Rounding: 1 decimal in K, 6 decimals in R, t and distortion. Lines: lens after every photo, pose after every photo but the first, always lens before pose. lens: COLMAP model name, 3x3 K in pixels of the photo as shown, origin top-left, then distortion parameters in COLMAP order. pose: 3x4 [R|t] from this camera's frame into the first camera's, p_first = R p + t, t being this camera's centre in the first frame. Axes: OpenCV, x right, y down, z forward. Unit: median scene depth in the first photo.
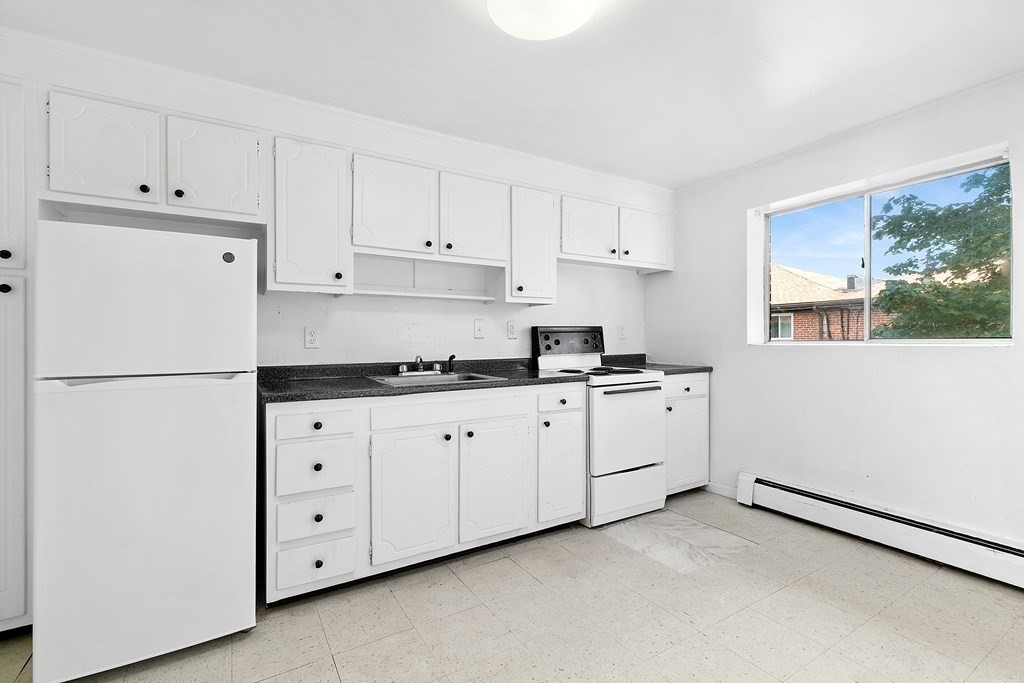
lens RADIAL K [[463.0, 0, 507.3], [0, 463.0, 340.2], [0, 0, 1]] dist [0.000816, -0.000327]
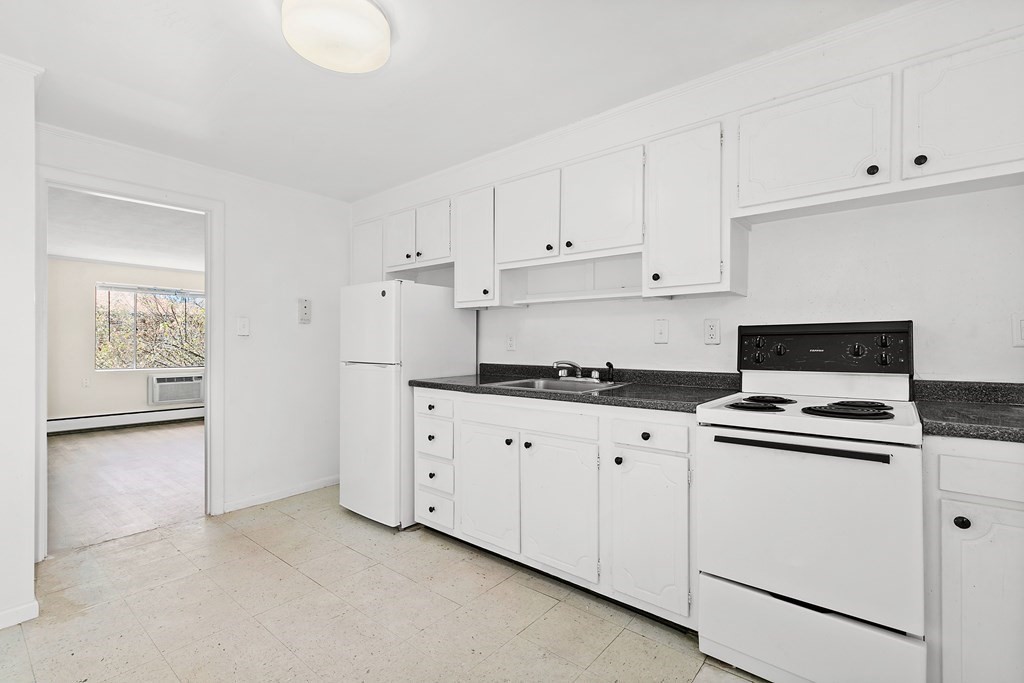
lens RADIAL K [[463.0, 0, 507.5], [0, 463.0, 340.6], [0, 0, 1]] dist [0.000816, -0.000327]
pose [[0.323200, 0.002723, -0.946327, 0.692142], [-0.003361, 0.999993, 0.001729, -0.010965], [0.946325, 0.002622, 0.323206, 0.562834]]
